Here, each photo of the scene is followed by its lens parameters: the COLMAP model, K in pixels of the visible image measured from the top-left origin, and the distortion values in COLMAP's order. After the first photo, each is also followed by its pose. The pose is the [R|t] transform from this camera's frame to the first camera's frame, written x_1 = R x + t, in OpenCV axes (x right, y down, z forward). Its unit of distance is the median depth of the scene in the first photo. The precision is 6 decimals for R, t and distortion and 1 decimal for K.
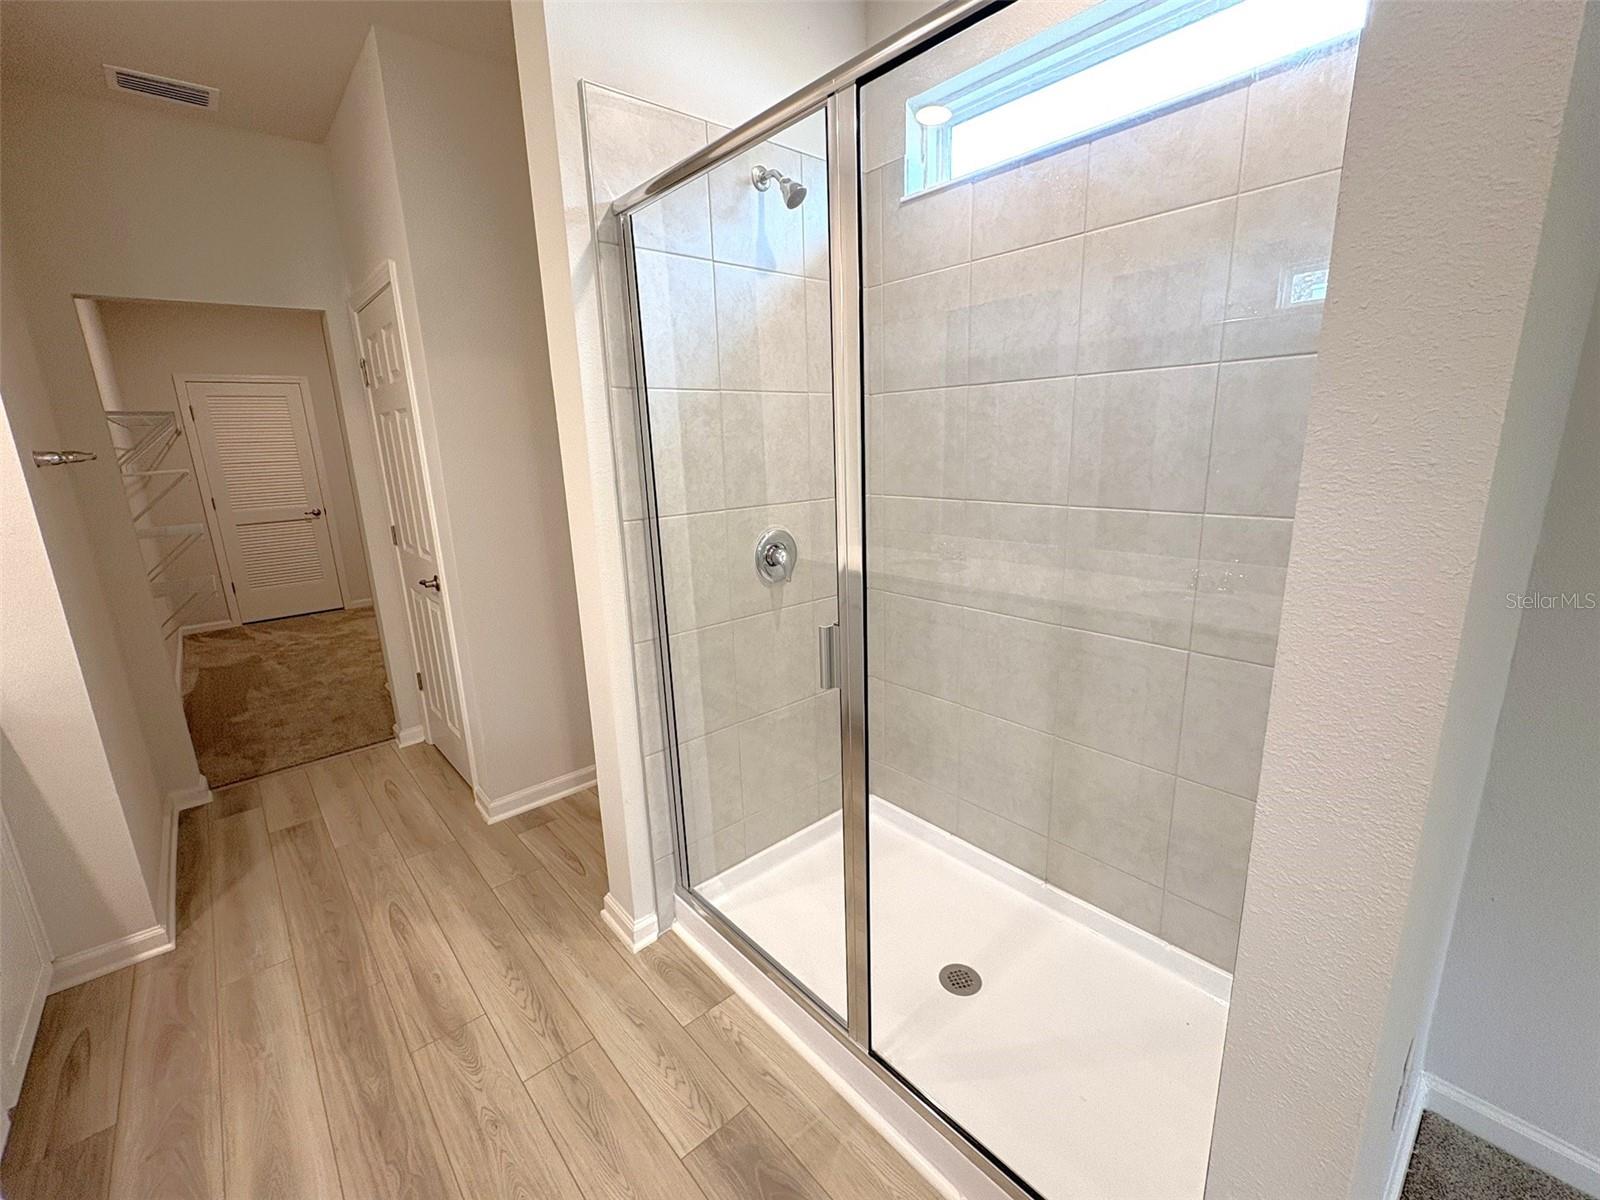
lens RADIAL K [[683.0, 0, 799.6], [0, 683.0, 600.5], [0, 0, 1]] dist [-0.000060, 0.000095]
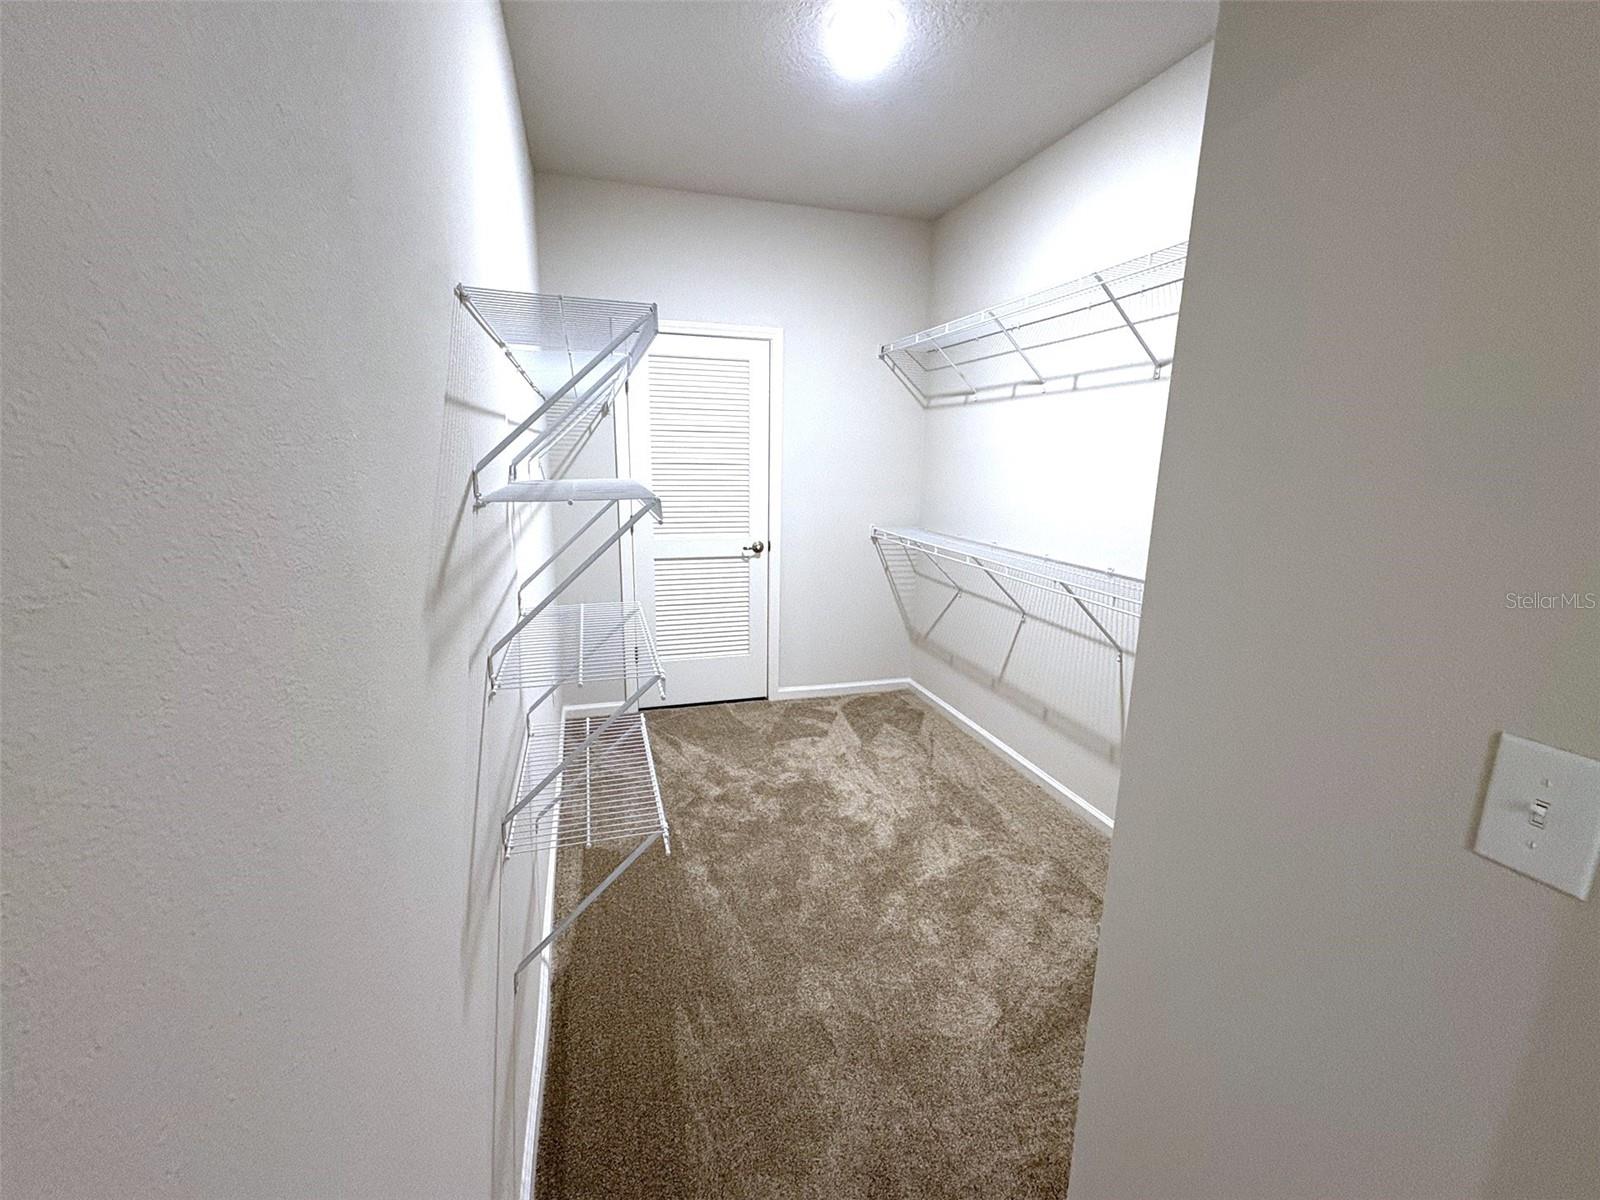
lens RADIAL K [[683.0, 0, 801.6], [0, 683.0, 593.0], [0, 0, 1]] dist [-0.000060, 0.000095]
pose [[0.914417, 0.128103, -0.383966, -0.951451], [-0.139051, 0.990285, -0.000759, -0.207706], [0.380139, 0.054085, 0.923347, 0.985390]]
